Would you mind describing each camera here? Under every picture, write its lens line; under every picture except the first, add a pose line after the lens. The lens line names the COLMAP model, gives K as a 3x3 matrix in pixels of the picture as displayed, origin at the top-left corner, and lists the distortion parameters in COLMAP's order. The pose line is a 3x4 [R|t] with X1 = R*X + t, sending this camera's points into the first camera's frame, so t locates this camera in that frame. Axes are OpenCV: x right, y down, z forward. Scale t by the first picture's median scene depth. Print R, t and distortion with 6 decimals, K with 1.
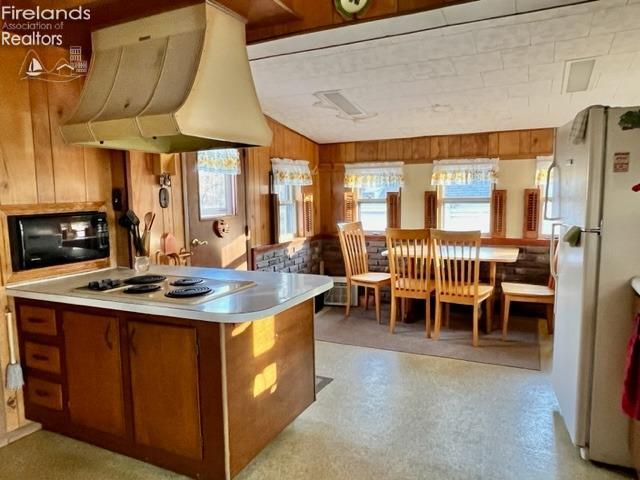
lens RADIAL K [[447.7, 0, 320.4], [0, 447.7, 242.6], [0, 0, 1]] dist [-0.000017, -0.015869]
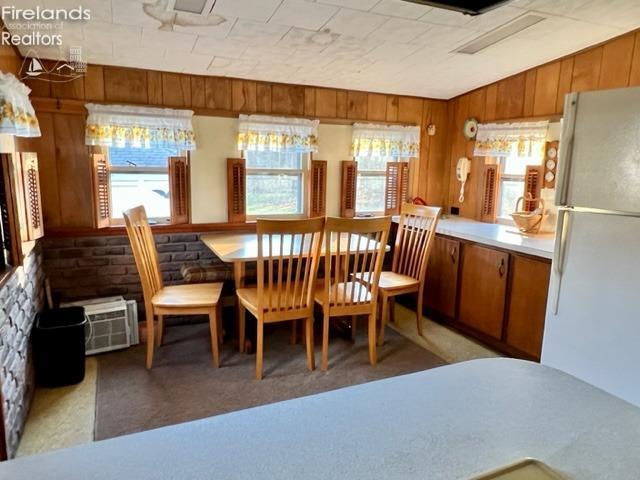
lens RADIAL K [[447.7, 0, 319.8], [0, 447.7, 240.4], [0, 0, 1]] dist [-0.000017, -0.015869]
pose [[0.636686, -0.102795, 0.764241, -0.227648], [0.046993, 0.994405, 0.094603, -0.048081], [-0.769690, -0.024318, 0.637955, 0.458262]]
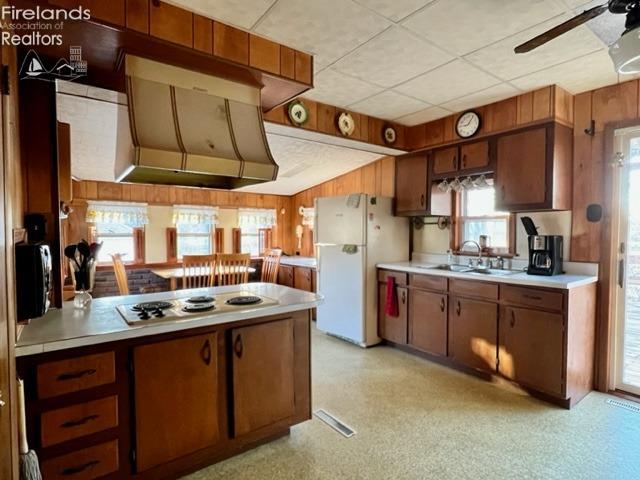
lens RADIAL K [[349.8, 0, 321.7], [0, 349.8, 244.2], [0, 0, 1]] dist [-0.010888, 0.000071]
pose [[0.455775, -0.013934, 0.889986, -0.477585], [0.085322, 0.995957, -0.028101, -0.000535], [-0.885996, 0.088743, 0.455121, 0.153760]]
